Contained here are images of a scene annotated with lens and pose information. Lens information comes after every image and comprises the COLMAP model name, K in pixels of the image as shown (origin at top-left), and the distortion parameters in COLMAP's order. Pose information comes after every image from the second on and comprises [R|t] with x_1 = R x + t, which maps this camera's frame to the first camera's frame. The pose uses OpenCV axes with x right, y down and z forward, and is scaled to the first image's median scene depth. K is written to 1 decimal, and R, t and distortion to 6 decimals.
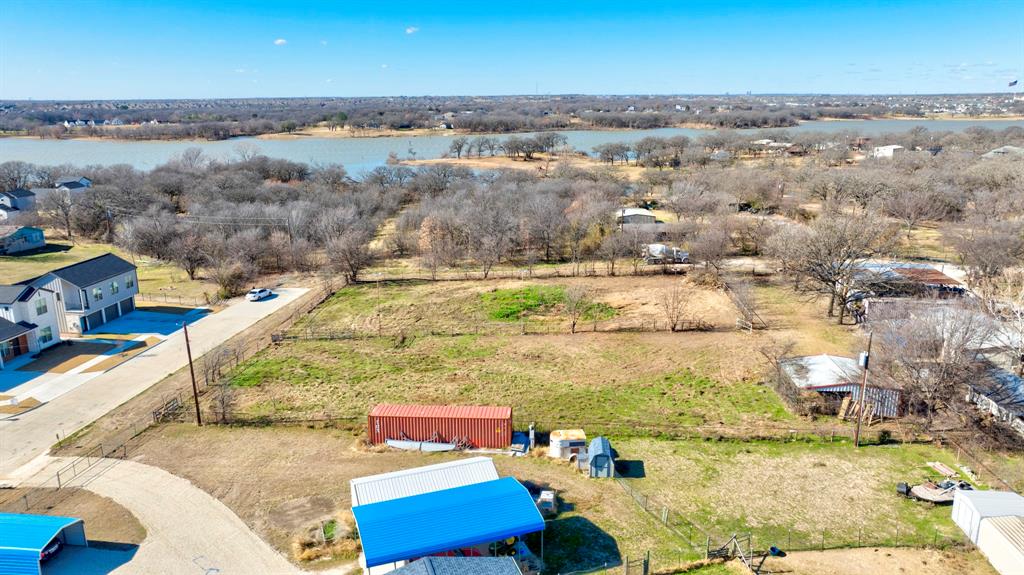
lens RADIAL K [[725.8, 0, 511.8], [0, 725.8, 287.7], [0, 0, 1]] dist [-0.025000, 0.017321]
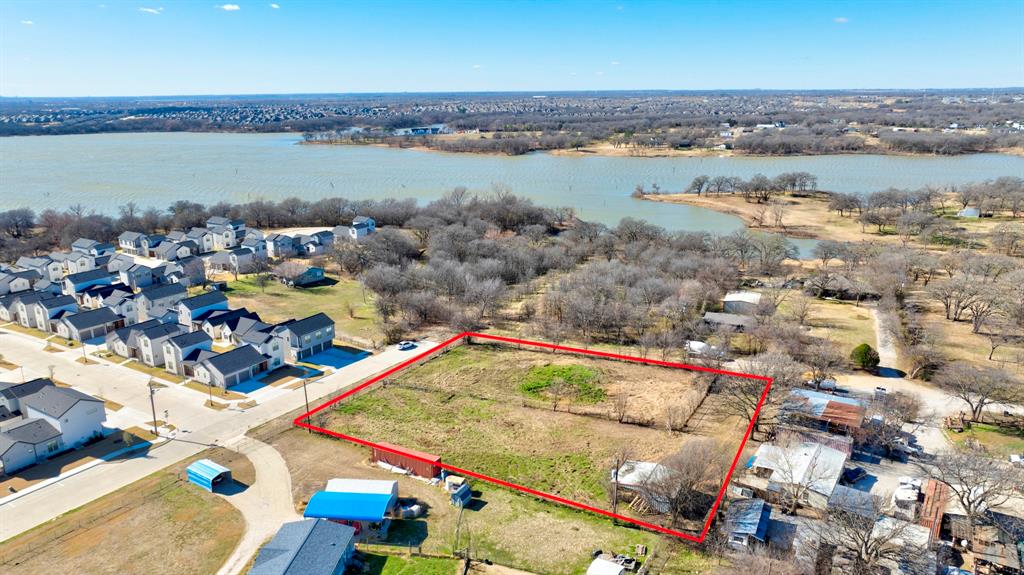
lens RADIAL K [[725.8, 0, 512.6], [0, 725.8, 288.4], [0, 0, 1]] dist [-0.025000, 0.017321]
pose [[0.905556, 0.111509, -0.409310, 0.593268], [-0.105076, 0.993728, 0.038253, -0.238475], [0.411009, 0.008368, 0.911593, -0.407188]]
